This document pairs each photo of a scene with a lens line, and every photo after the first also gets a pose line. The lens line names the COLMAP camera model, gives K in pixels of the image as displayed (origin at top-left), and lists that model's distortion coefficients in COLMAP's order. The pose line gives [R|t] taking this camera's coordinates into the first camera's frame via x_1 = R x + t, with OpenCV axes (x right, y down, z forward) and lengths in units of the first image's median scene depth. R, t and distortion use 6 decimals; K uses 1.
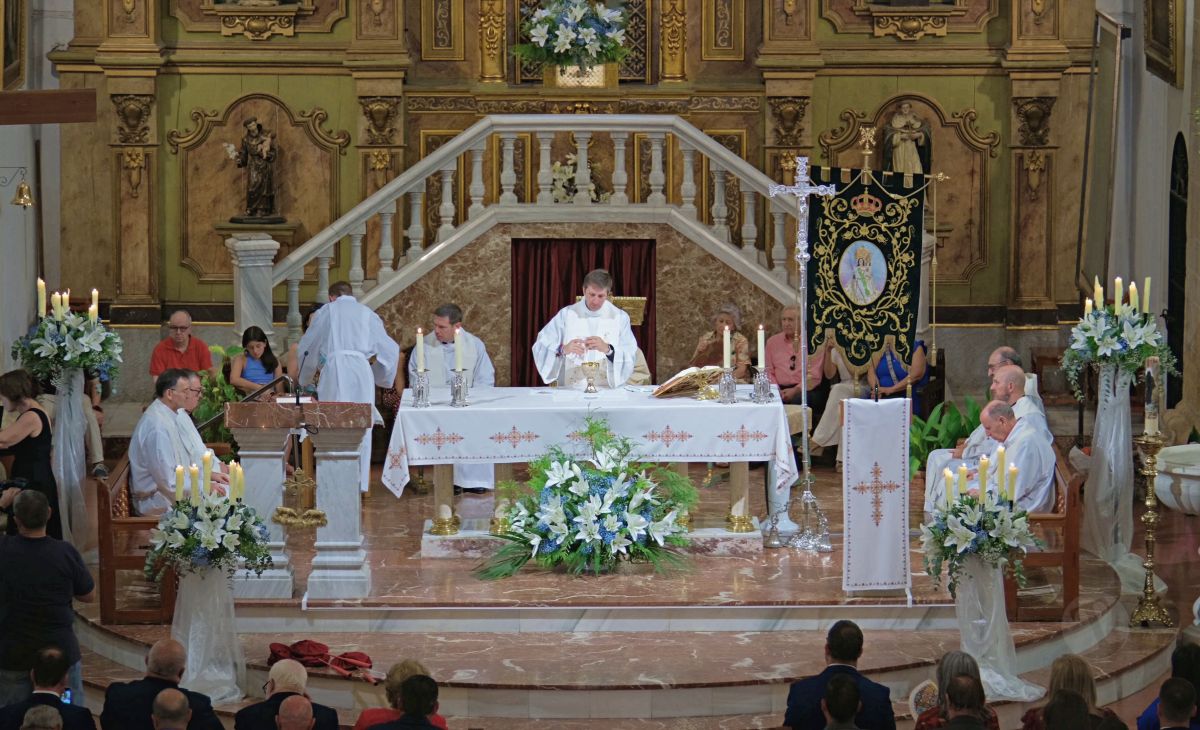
lens RADIAL K [[4432.8, 0, 589.5], [0, 4432.8, 369.9], [0, 0, 1]] dist [0.151525, 0.000000]
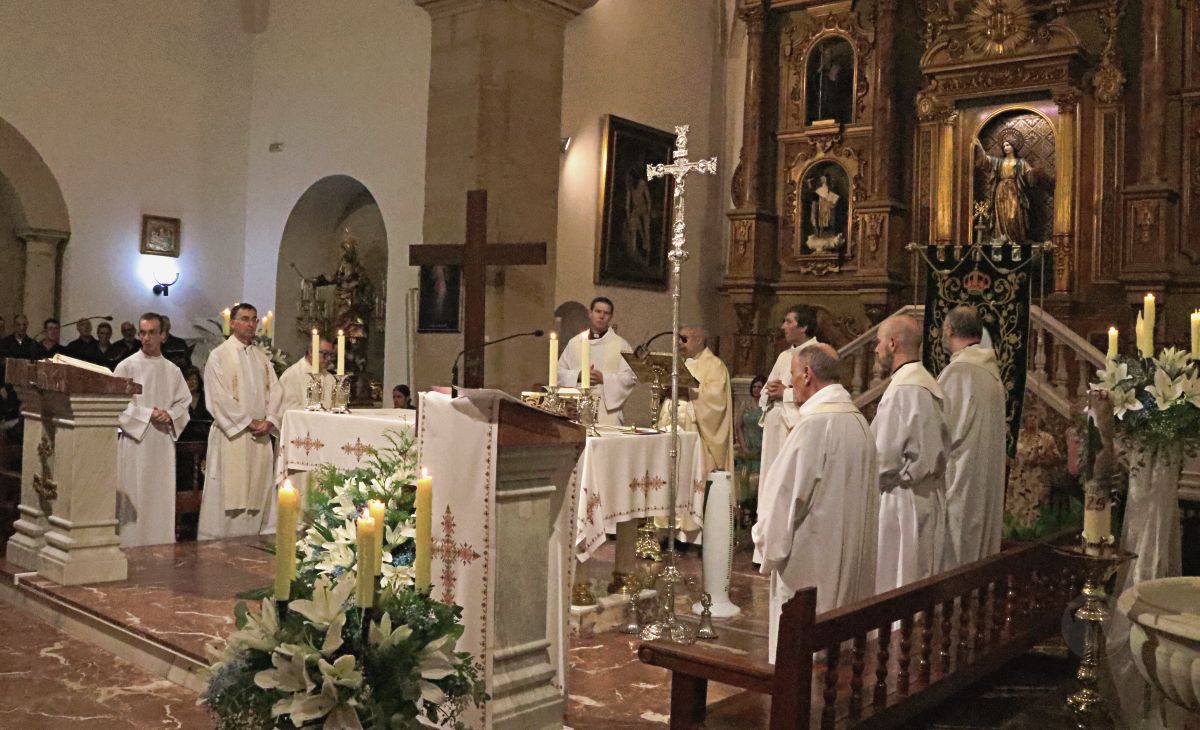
lens RADIAL K [[1070.6, 0, 634.9], [0, 1070.6, 348.4], [0, 0, 1]] dist [-0.117132, 0.081946]
pose [[0.787361, 0.024073, -0.616022, 0.143504], [-0.125193, 0.984660, -0.121535, 0.012611], [0.603647, 0.172813, 0.778297, 0.785123]]
